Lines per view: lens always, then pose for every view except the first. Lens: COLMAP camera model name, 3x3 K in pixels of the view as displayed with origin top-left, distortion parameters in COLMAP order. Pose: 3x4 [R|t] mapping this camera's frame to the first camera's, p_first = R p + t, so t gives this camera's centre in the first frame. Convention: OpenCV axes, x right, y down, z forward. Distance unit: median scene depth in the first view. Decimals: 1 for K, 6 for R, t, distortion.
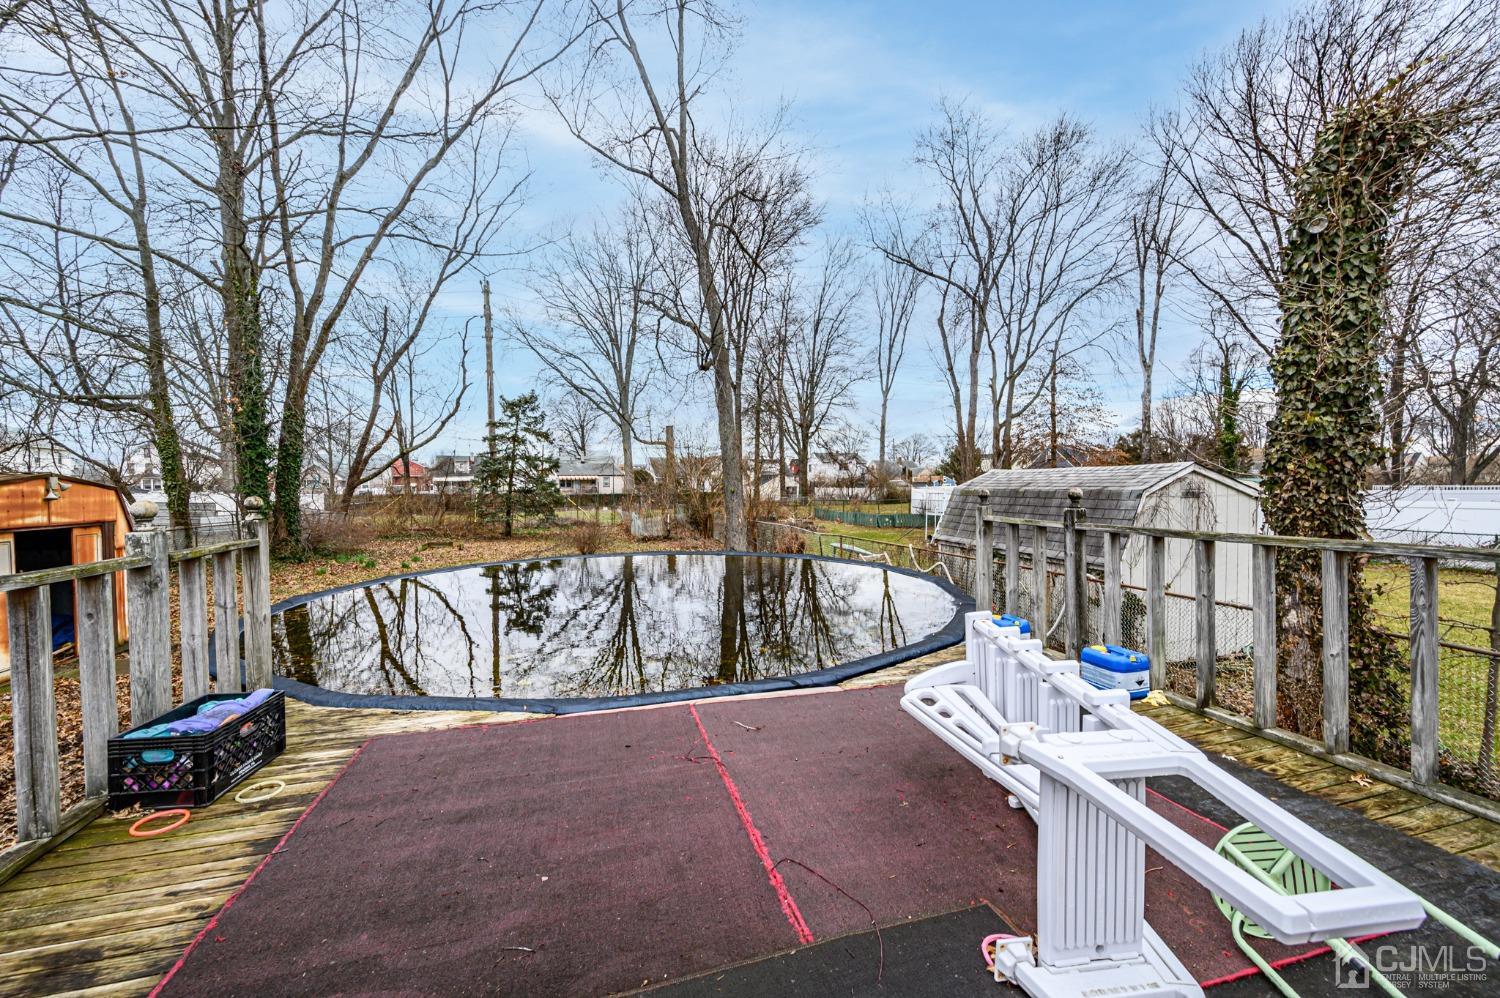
lens RADIAL K [[599.1, 0, 745.7], [0, 599.1, 501.2], [0, 0, 1]] dist [-0.002737, -0.001098]
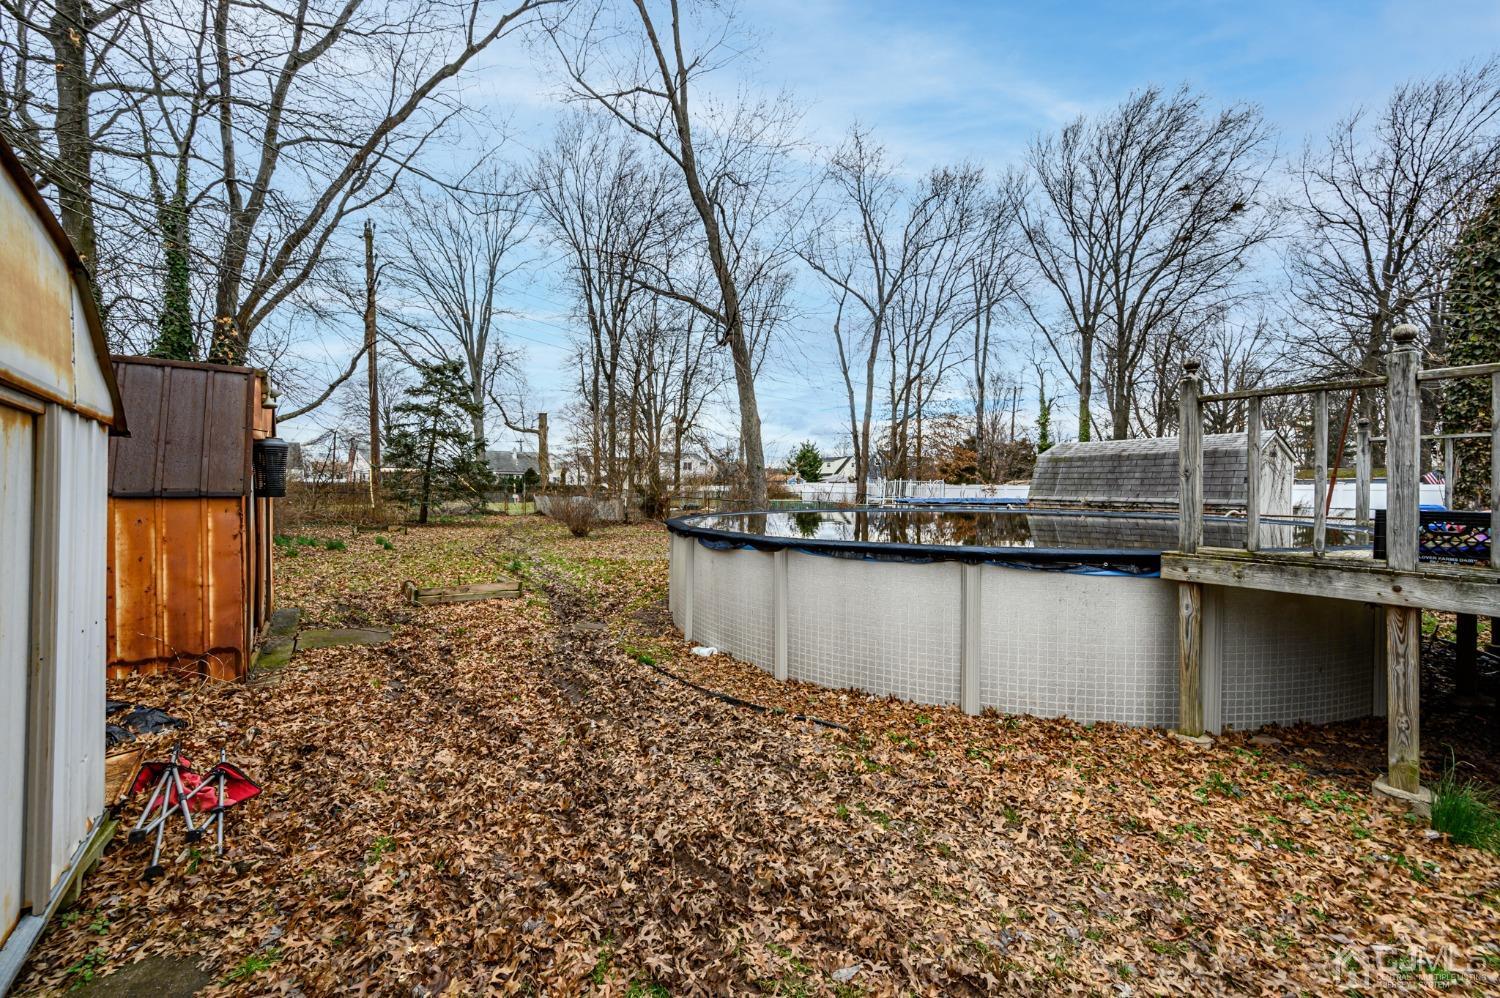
lens RADIAL K [[599.1, 0, 744.5], [0, 599.1, 502.3], [0, 0, 1]] dist [-0.002737, -0.001098]
pose [[0.942822, 0.005962, 0.333245, -0.246139], [-0.003337, 0.999959, -0.008448, 0.033220], [-0.333281, 0.006853, 0.942803, 0.038469]]
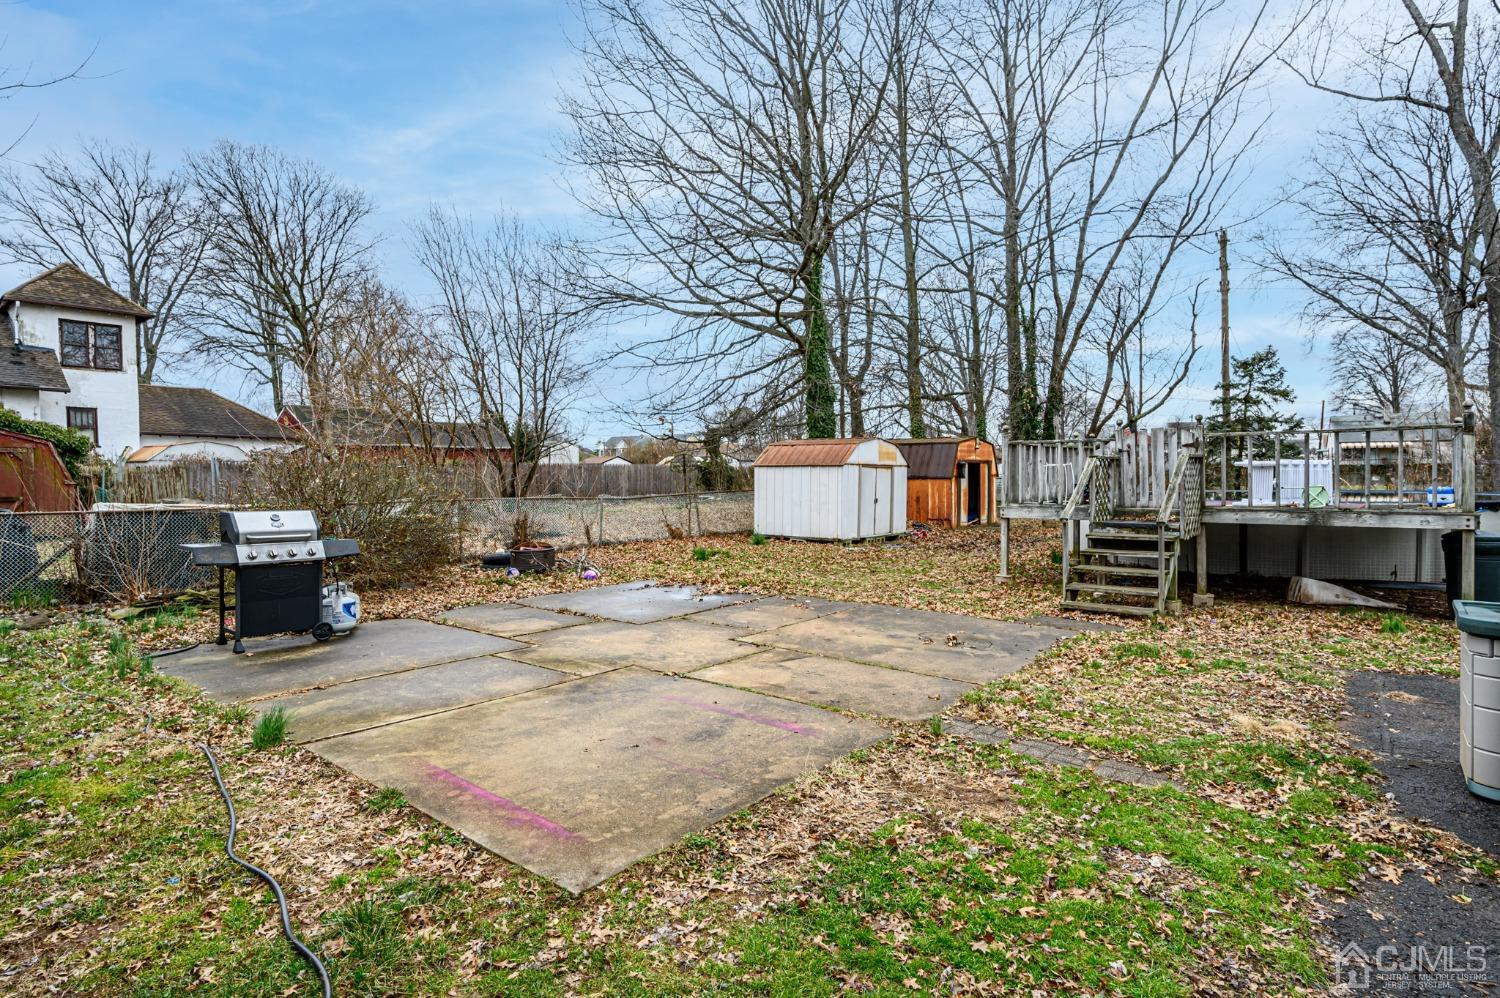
lens RADIAL K [[788.2, 0, 746.3], [0, 788.2, 489.7], [0, 0, 1]] dist [0.001361, 0.000416]
pose [[0.565041, 0.023363, -0.824732, 0.195165], [-0.017221, 0.999715, 0.016521, 0.029980], [0.824883, 0.004868, 0.565282, -0.350137]]
